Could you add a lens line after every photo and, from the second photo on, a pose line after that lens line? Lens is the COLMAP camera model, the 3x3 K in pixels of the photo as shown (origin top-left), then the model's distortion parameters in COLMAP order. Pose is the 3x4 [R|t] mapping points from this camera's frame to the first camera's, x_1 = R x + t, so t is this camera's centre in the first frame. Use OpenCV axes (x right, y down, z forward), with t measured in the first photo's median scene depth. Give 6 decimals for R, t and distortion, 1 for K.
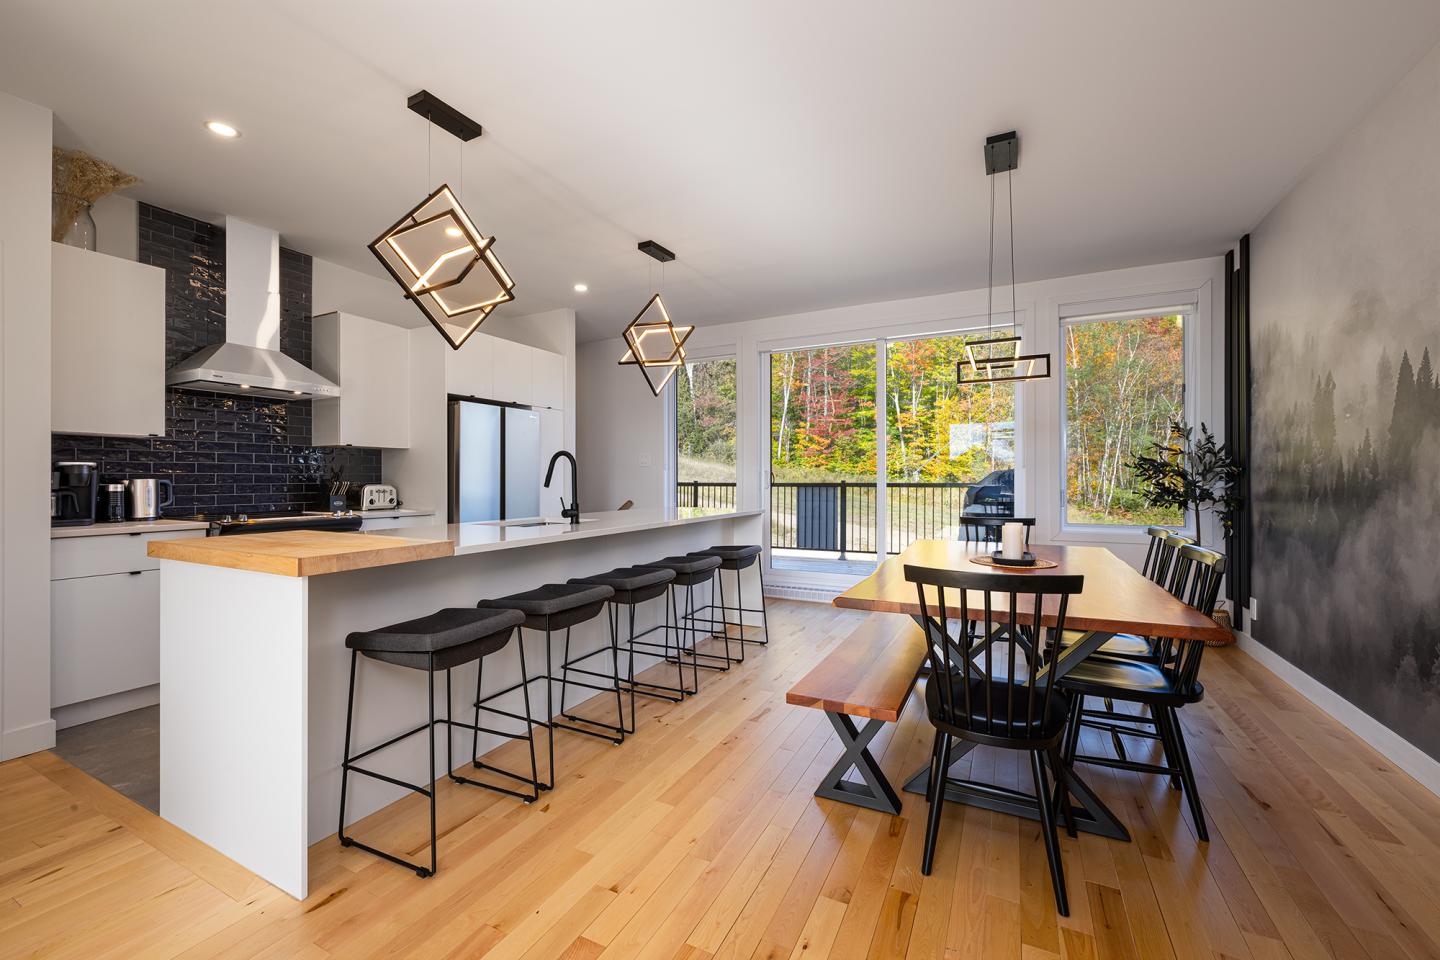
lens RADIAL K [[584.7, 0, 718.8], [0, 584.7, 477.2], [0, 0, 1]] dist [0.000551, 0.002006]
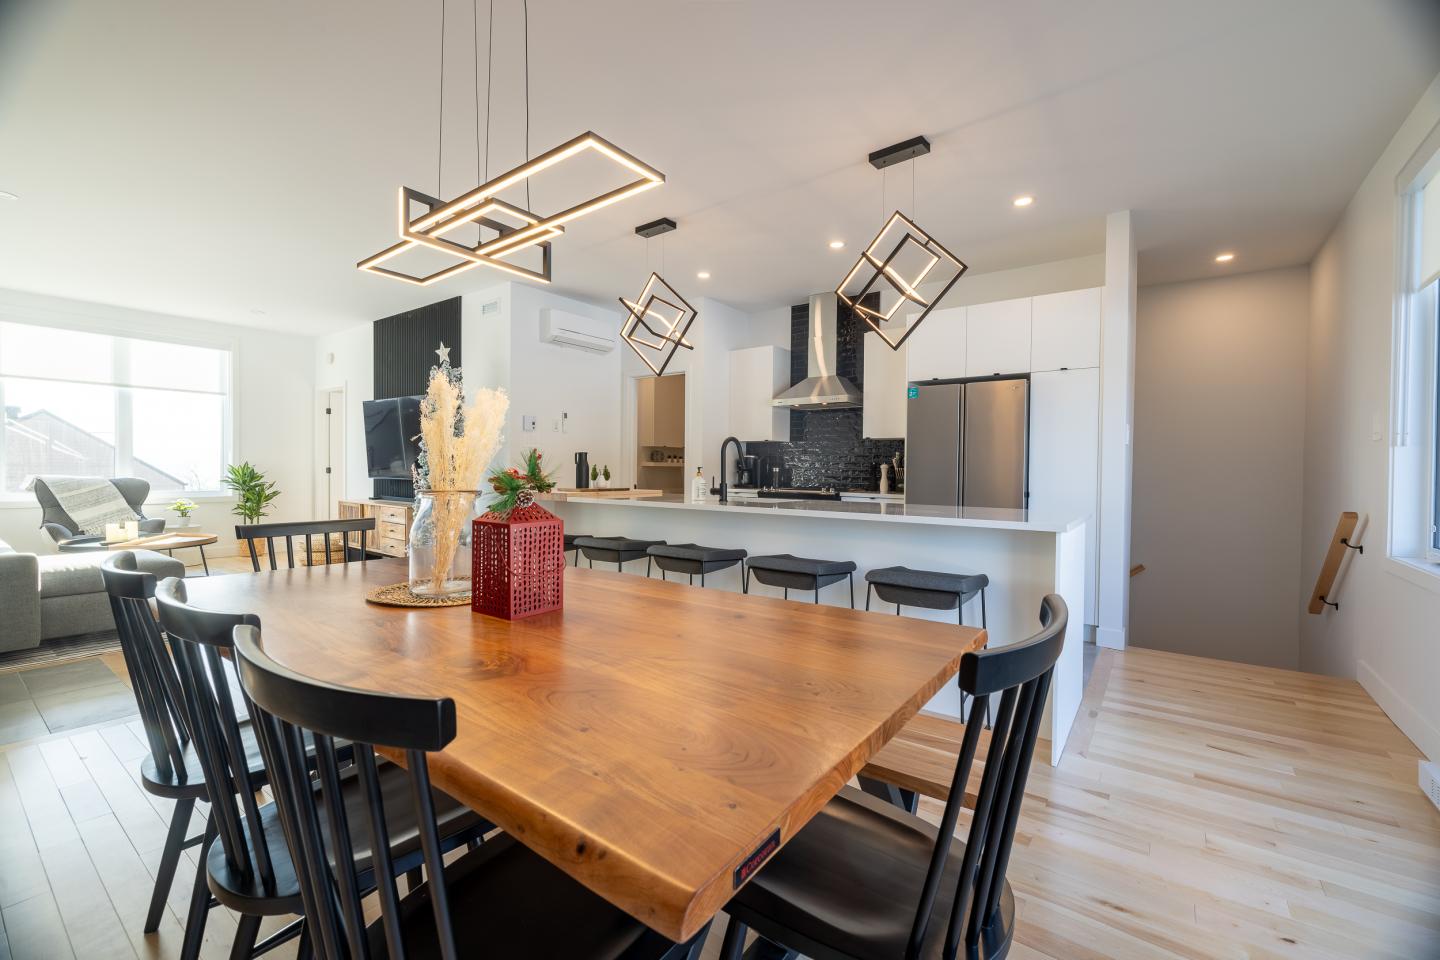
lens RADIAL K [[584.7, 0, 714.6], [0, 584.7, 465.9], [0, 0, 1]] dist [0.000551, 0.002006]
pose [[-0.180826, -0.006305, -0.983495, 0.804086], [-0.008239, 0.999954, -0.004896, 0.016202], [0.983481, 0.007218, -0.180870, 1.105787]]
